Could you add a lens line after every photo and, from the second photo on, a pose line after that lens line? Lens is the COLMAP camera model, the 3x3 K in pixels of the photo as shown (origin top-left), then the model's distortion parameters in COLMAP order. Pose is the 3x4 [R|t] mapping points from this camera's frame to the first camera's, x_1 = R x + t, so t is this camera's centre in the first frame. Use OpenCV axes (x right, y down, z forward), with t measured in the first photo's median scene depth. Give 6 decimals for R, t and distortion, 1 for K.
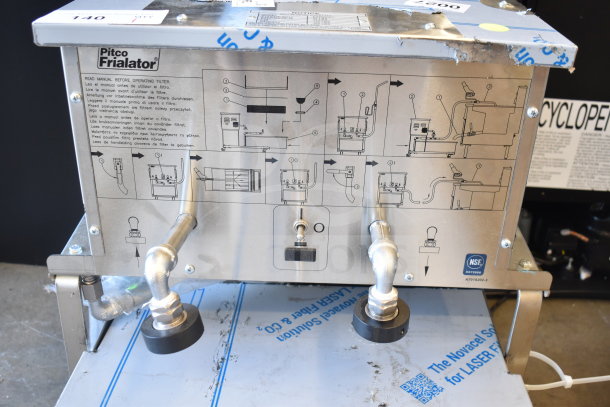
lens RADIAL K [[651.8, 0, 305.0], [0, 651.8, 203.5], [0, 0, 1]] dist [-0.060030, -0.007478]
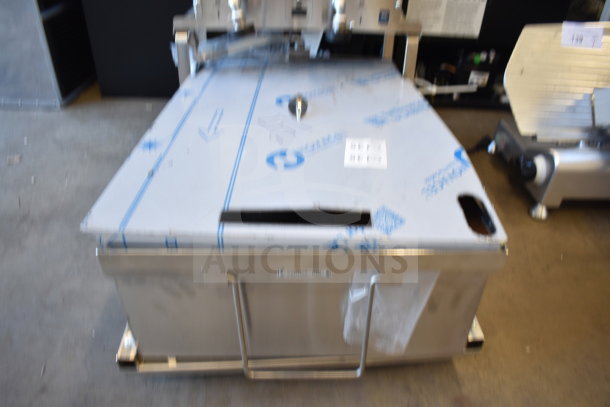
lens RADIAL K [[463.2, 0, 305.0], [0, 463.2, 203.5], [0, 0, 1]] dist [-0.090508, 0.003933]
pose [[0.998812, -0.030622, 0.037910, -0.062689], [0.027122, 0.995608, 0.089610, 0.557515], [-0.040488, -0.088476, 0.995255, -0.490942]]
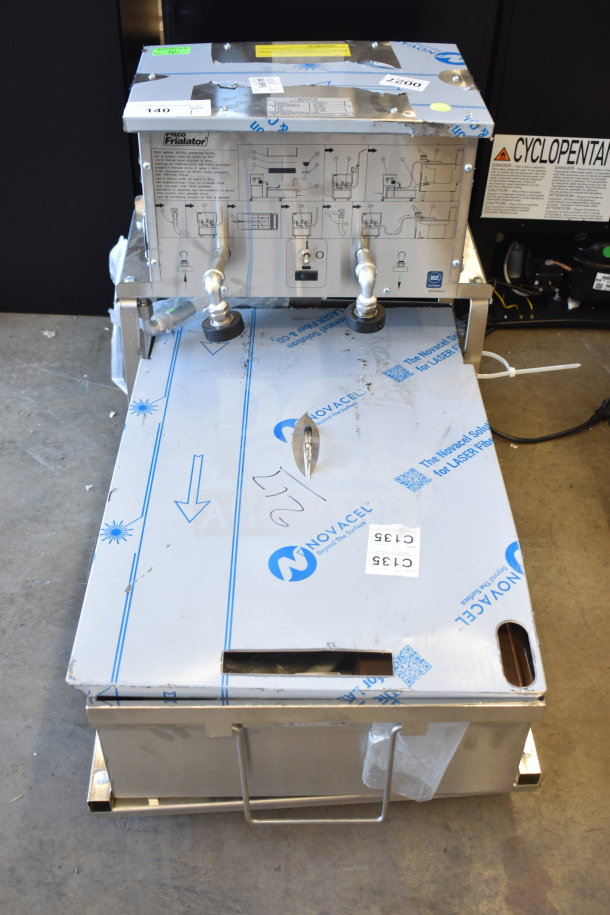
lens RADIAL K [[997.2, 0, 305.0], [0, 997.2, 457.5], [0, 0, 1]] dist [-0.078558, 0.013192]
pose [[0.998901, -0.036255, 0.029696, -0.086956], [0.029351, 0.977969, 0.206676, 0.020904], [-0.036535, -0.205577, 0.977959, -1.131531]]
